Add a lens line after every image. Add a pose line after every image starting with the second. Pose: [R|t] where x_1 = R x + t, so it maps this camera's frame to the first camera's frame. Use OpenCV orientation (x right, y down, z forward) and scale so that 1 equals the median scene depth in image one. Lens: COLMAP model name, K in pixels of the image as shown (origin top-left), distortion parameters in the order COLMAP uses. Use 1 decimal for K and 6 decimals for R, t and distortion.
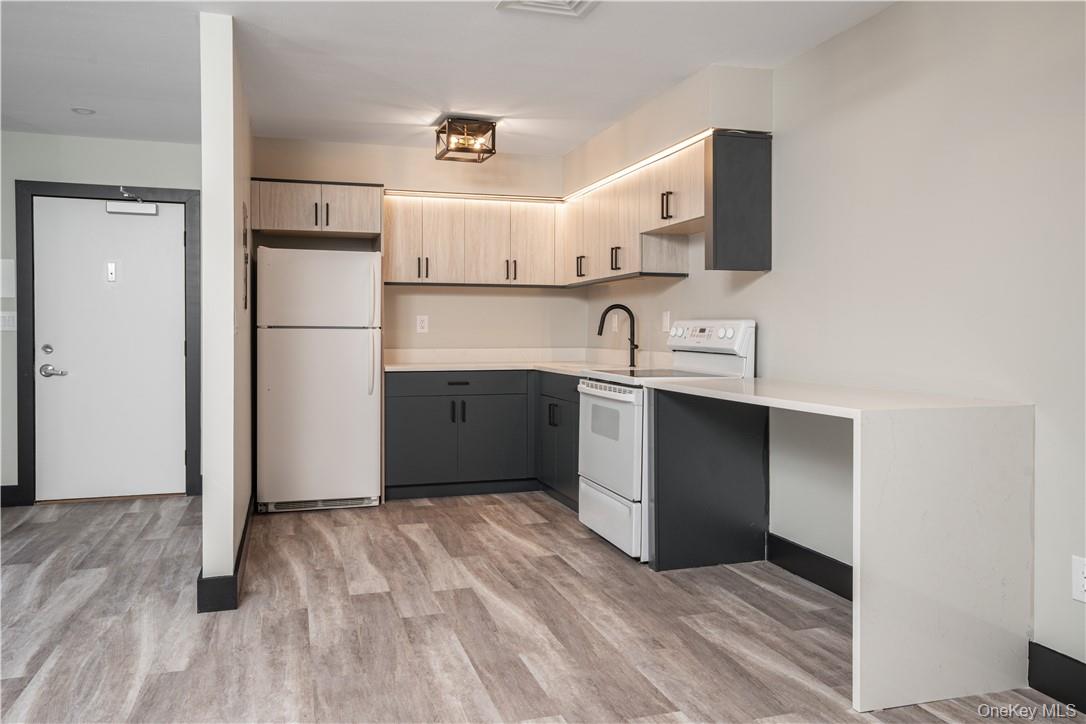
lens RADIAL K [[817.5, 0, 543.0], [0, 817.5, 362.0], [0, 0, 1]] dist [-0.067846, 0.126975]
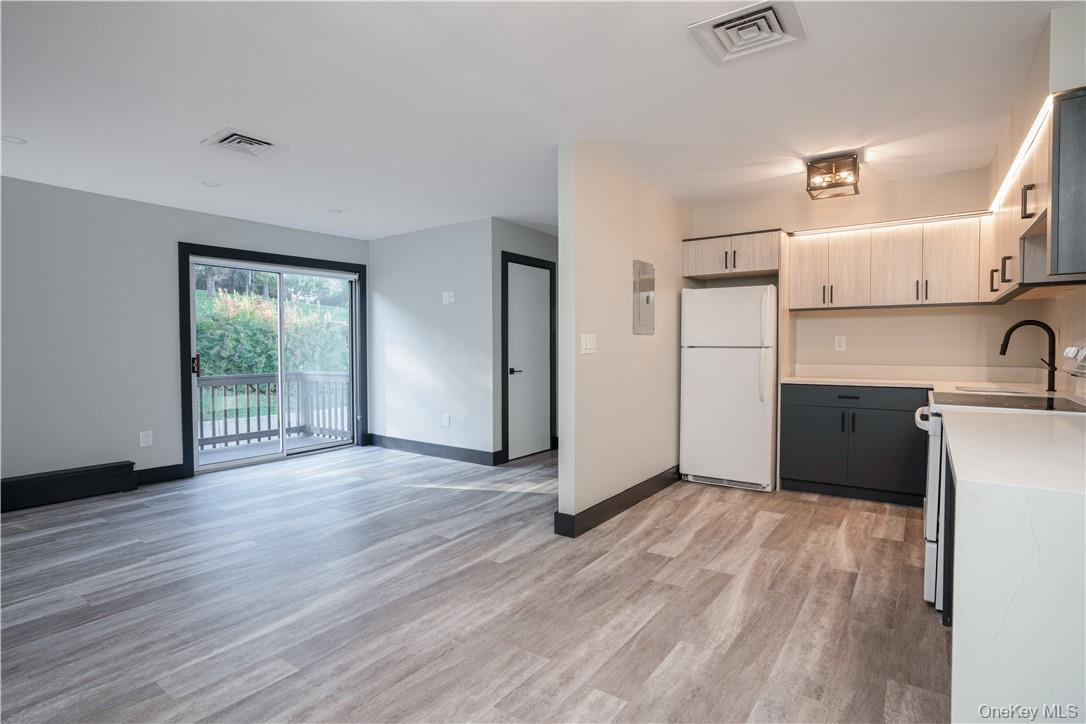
lens RADIAL K [[569.2, 0, 543.0], [0, 569.2, 368.5], [0, 0, 1]] dist [-0.032720, -0.000299]
pose [[0.585888, 0.027930, -0.809911, 0.371183], [-0.025085, 0.999552, 0.016323, -0.019849], [0.810004, 0.010753, 0.586326, 0.295212]]
